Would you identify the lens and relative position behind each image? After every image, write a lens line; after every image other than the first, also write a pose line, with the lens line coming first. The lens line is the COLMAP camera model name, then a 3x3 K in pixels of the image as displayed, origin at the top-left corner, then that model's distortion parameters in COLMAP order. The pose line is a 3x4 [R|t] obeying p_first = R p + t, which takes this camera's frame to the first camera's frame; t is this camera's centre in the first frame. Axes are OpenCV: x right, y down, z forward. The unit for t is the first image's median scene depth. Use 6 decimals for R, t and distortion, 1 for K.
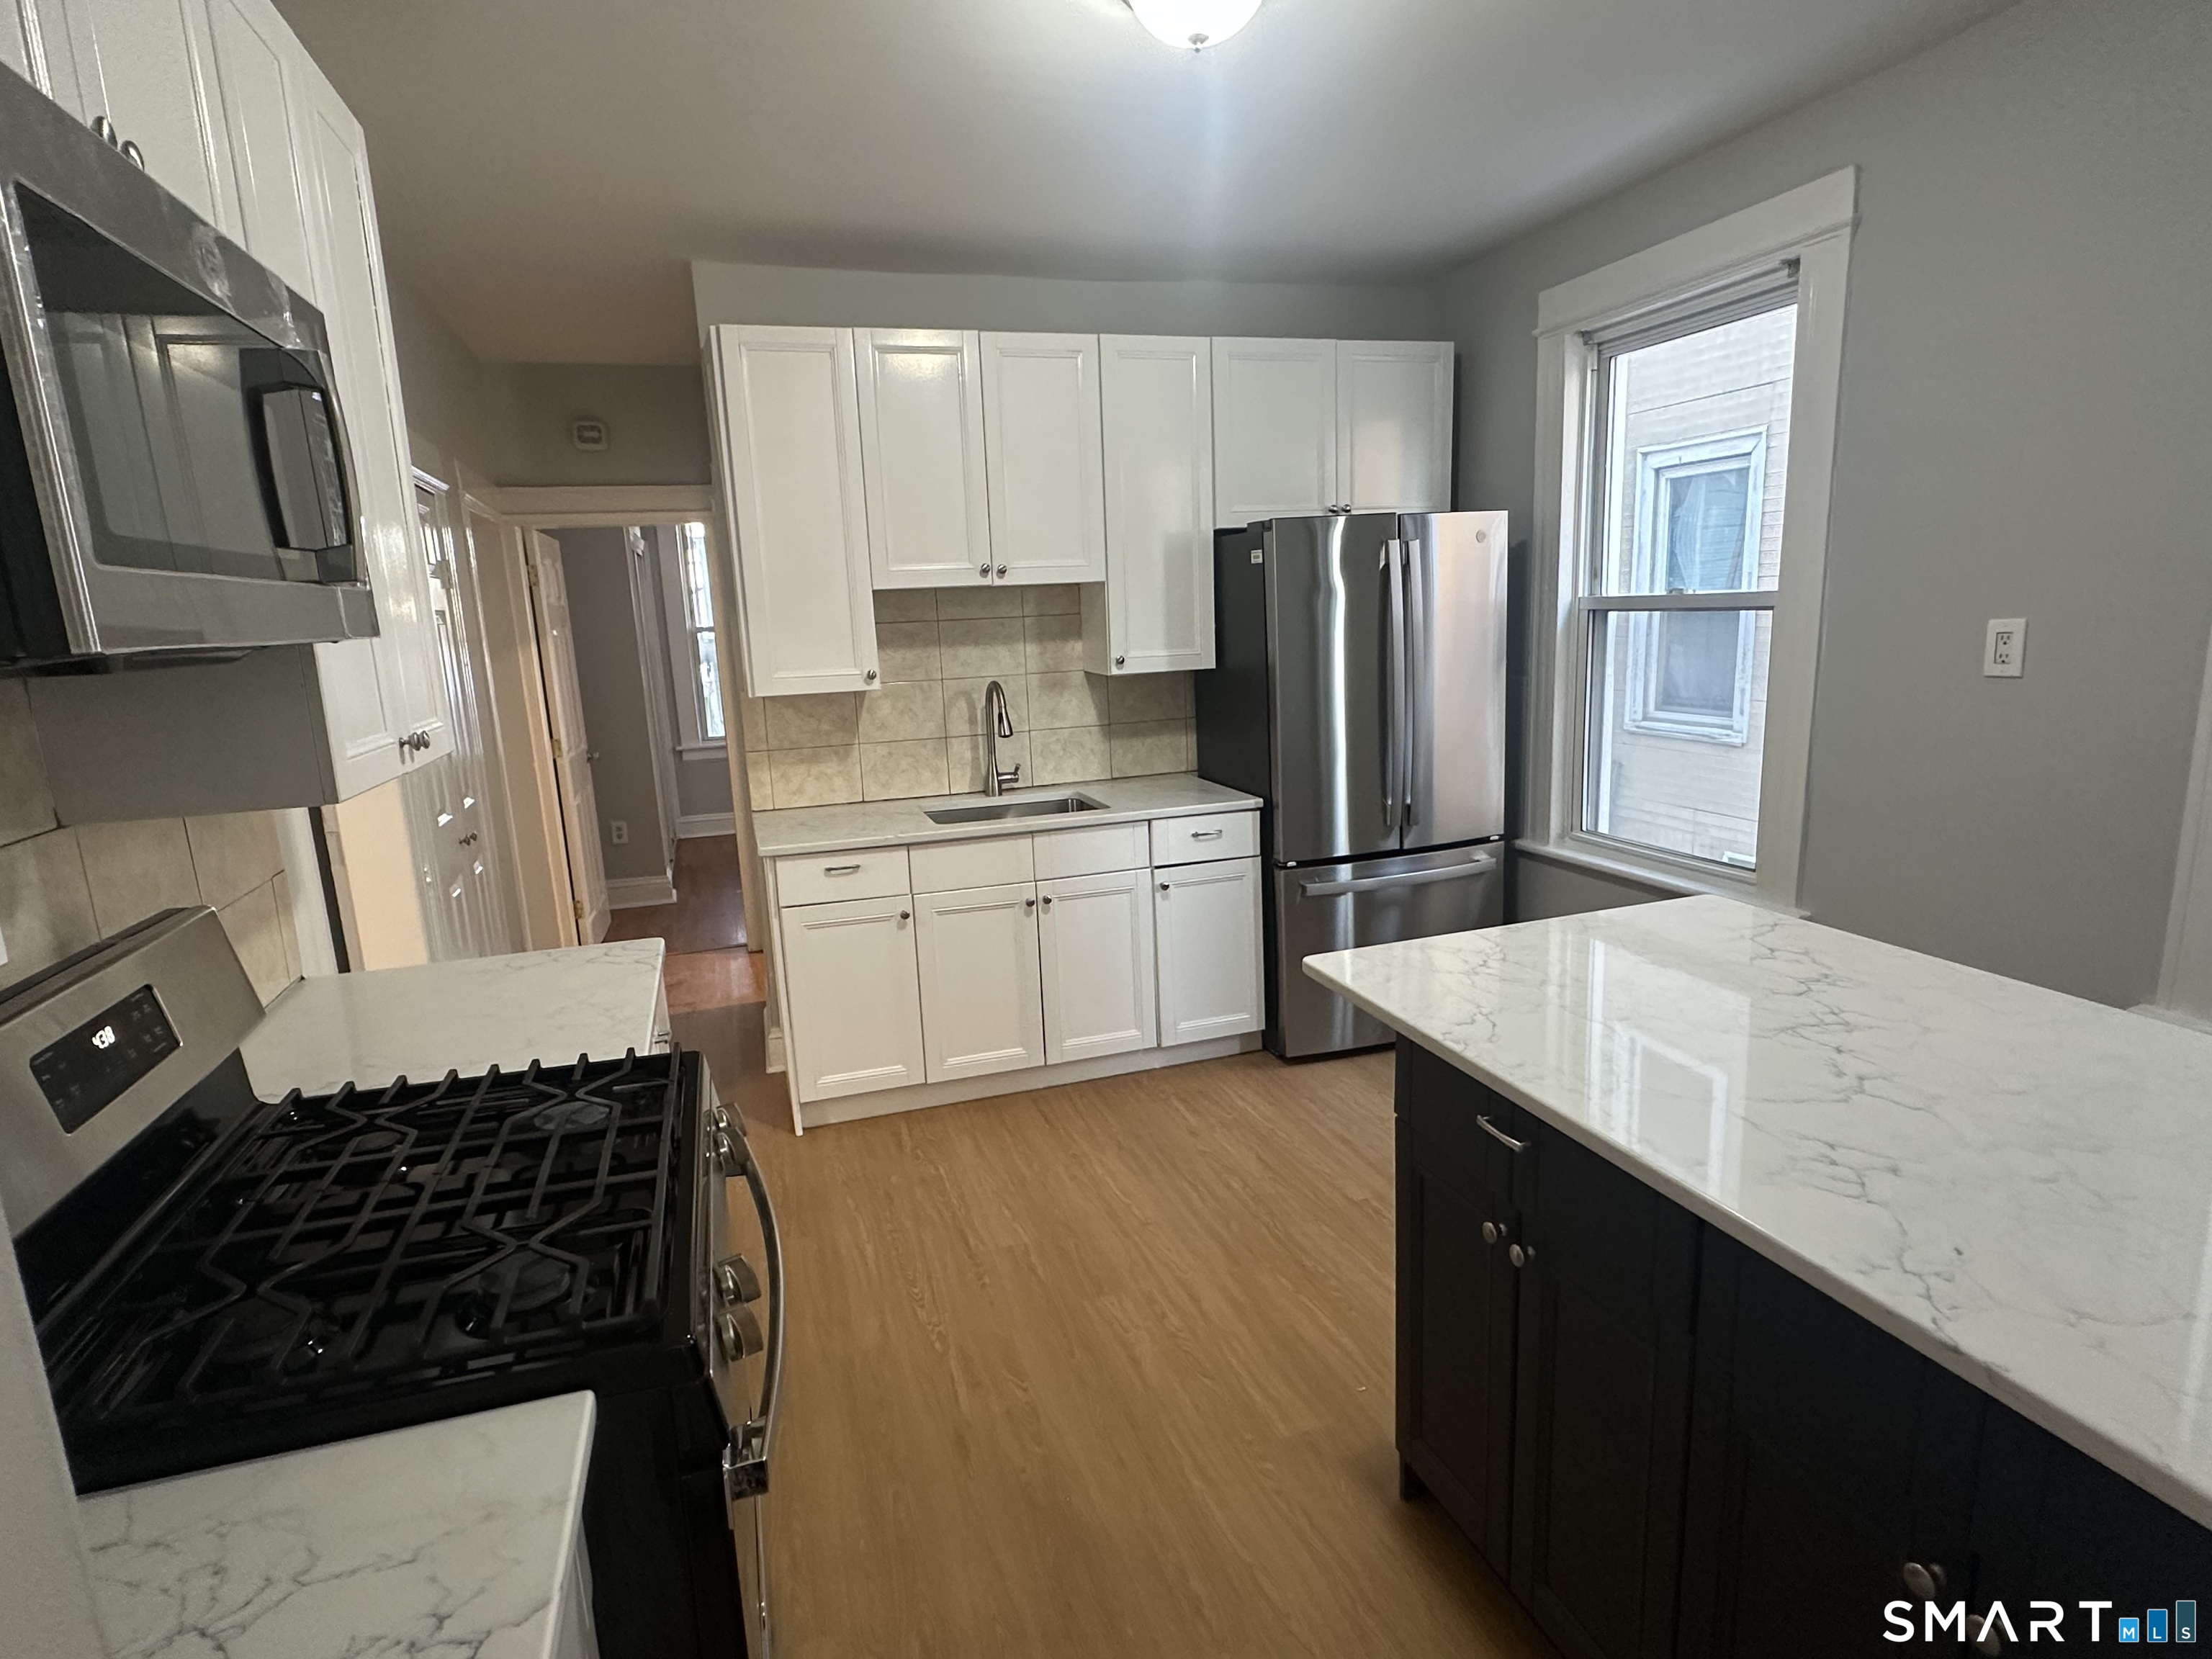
lens RADIAL K [[1162.4, 0, 1092.6], [0, 1162.4, 837.6], [0, 0, 1]] dist [-0.003982, -0.002764]
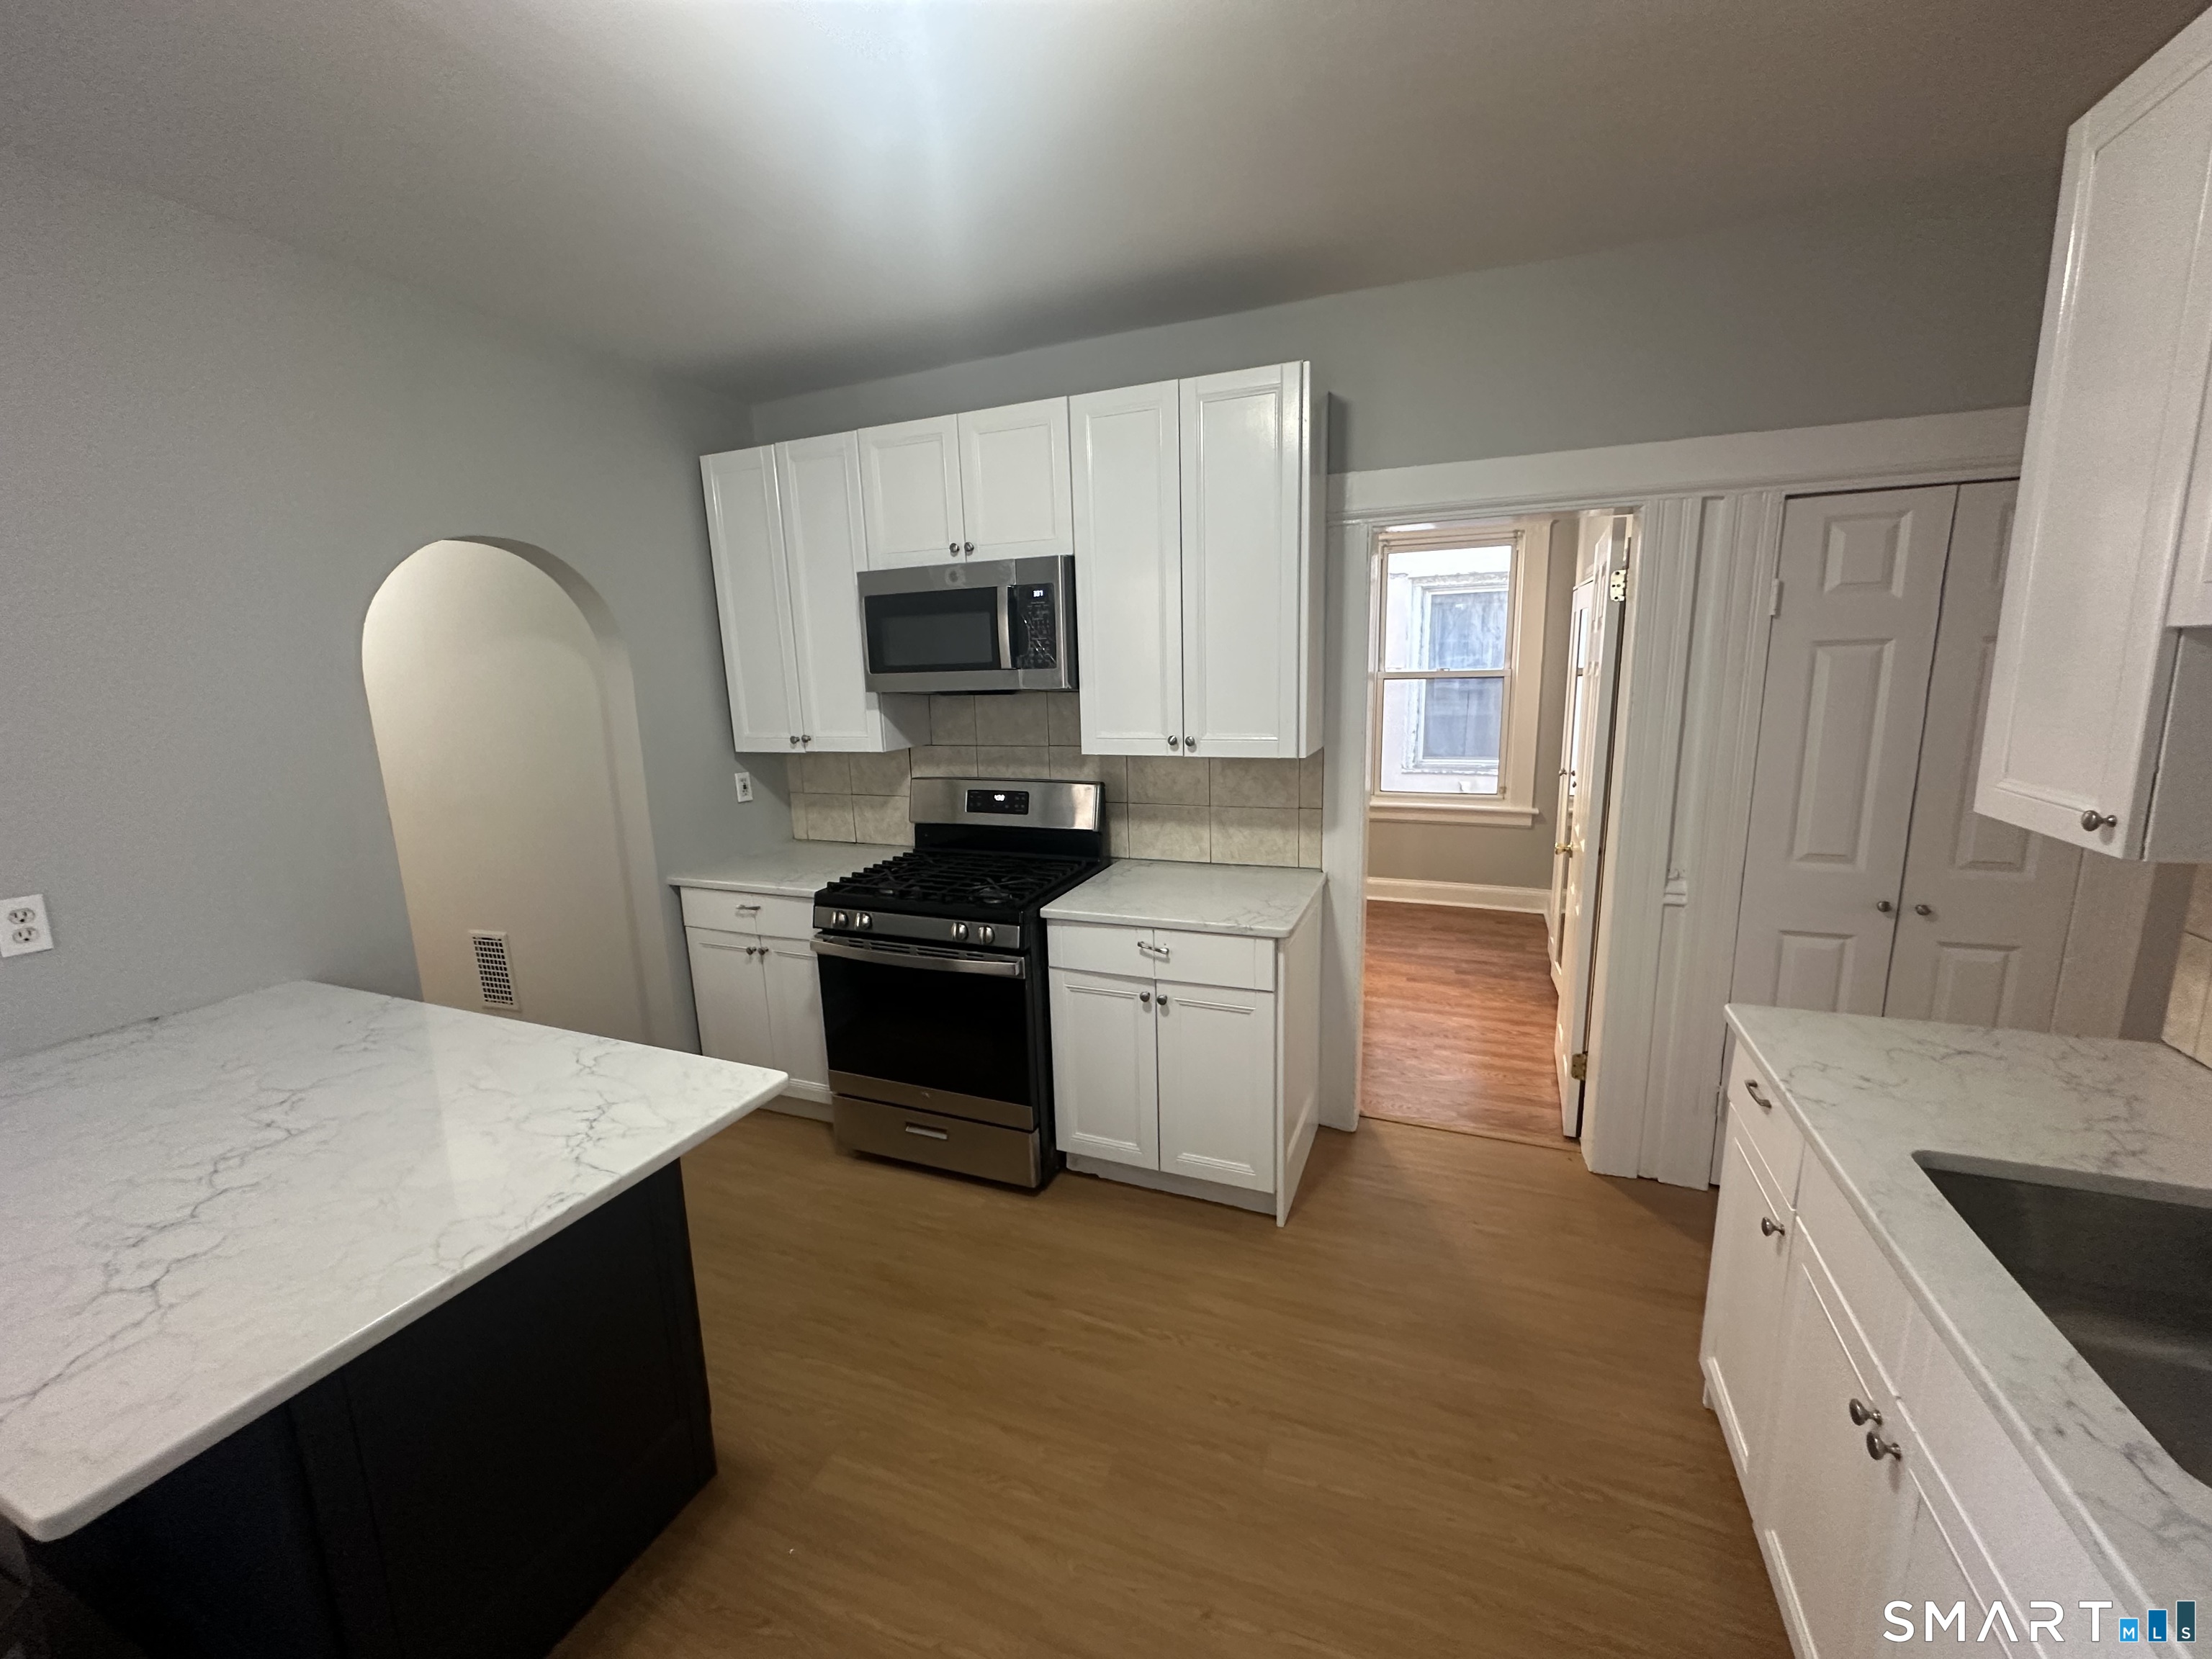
lens RADIAL K [[876.1, 0, 1104.8], [0, 876.1, 831.9], [0, 0, 1]] dist [-0.005430, 0.000857]
pose [[-0.637850, 0.206411, -0.741985, 0.294572], [-0.094709, 0.935081, 0.341546, -0.210857], [0.764315, 0.288128, -0.576893, 0.890300]]
